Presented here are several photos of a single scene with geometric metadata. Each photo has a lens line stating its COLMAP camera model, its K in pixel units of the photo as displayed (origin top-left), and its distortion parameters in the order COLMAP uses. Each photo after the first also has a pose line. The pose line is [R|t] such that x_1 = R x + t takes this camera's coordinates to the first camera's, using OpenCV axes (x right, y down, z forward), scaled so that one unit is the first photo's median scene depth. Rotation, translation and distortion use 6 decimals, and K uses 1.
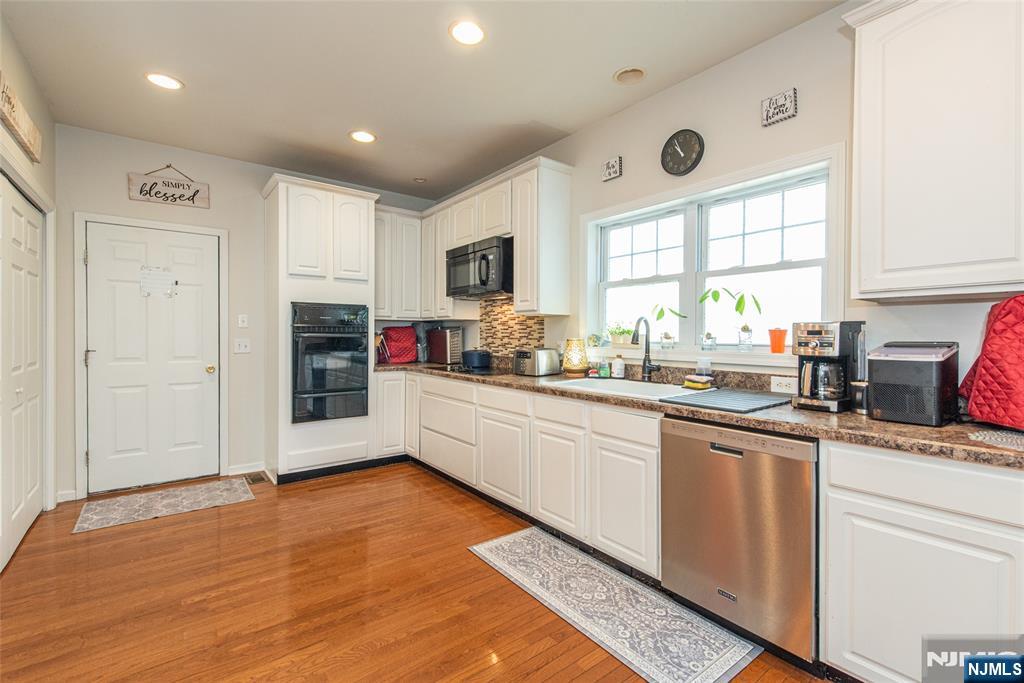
lens RADIAL K [[445.9, 0, 516.2], [0, 445.9, 339.7], [0, 0, 1]] dist [-0.002011, -0.000999]
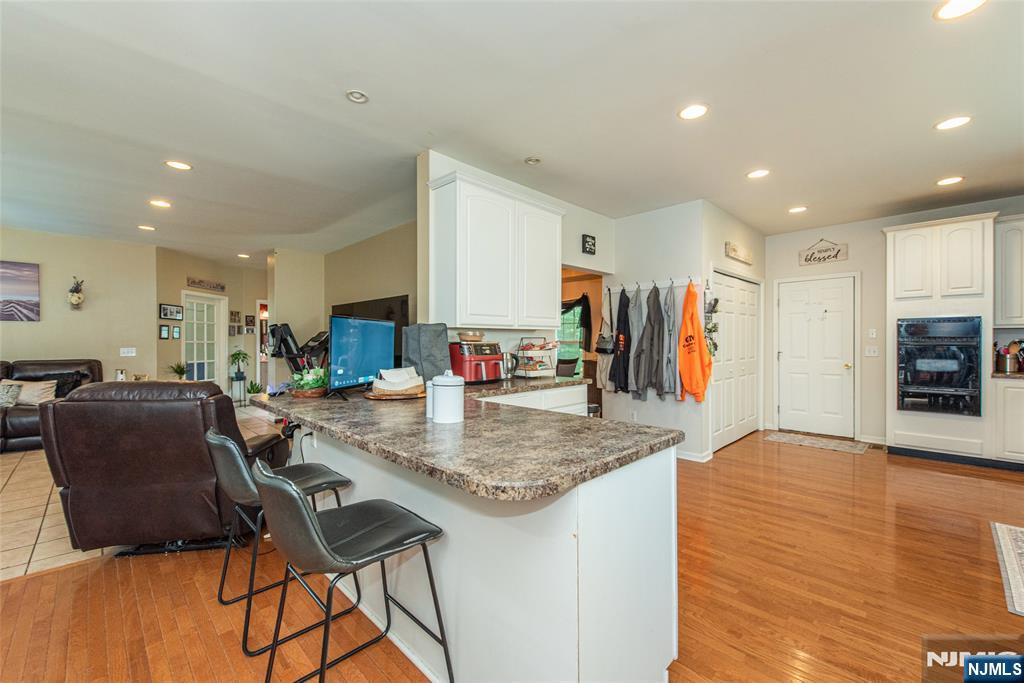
lens RADIAL K [[419.1, 0, 516.6], [0, 419.1, 344.2], [0, 0, 1]] dist [0.008584, -0.002286]
pose [[0.121842, 0.002710, -0.992546, 0.619260], [-0.007973, 0.999967, 0.001751, -0.002104], [0.992517, 0.007701, 0.121860, -0.295354]]
